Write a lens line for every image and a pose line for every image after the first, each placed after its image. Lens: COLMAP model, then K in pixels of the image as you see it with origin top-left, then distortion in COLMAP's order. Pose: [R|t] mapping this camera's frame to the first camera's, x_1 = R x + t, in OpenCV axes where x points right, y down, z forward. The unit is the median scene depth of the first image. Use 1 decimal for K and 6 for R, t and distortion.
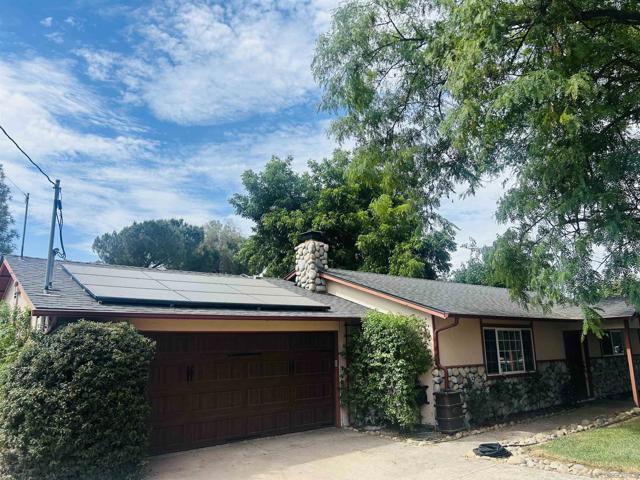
lens RADIAL K [[468.0, 0, 331.4], [0, 468.0, 239.8], [0, 0, 1]] dist [0.036833, -0.053441]
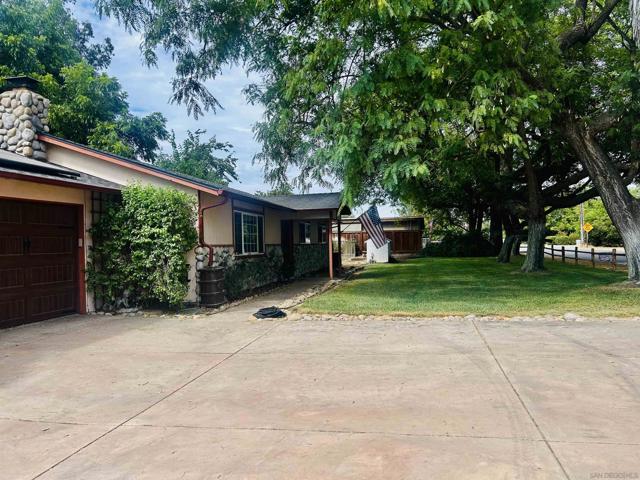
lens RADIAL K [[472.5, 0, 318.1], [0, 472.5, 241.0], [0, 0, 1]] dist [0.038152, -0.044423]
pose [[0.786280, 0.006955, 0.617831, -0.182412], [-0.132094, 0.978710, 0.157091, 0.072396], [-0.603585, -0.205130, 0.770459, 0.092415]]
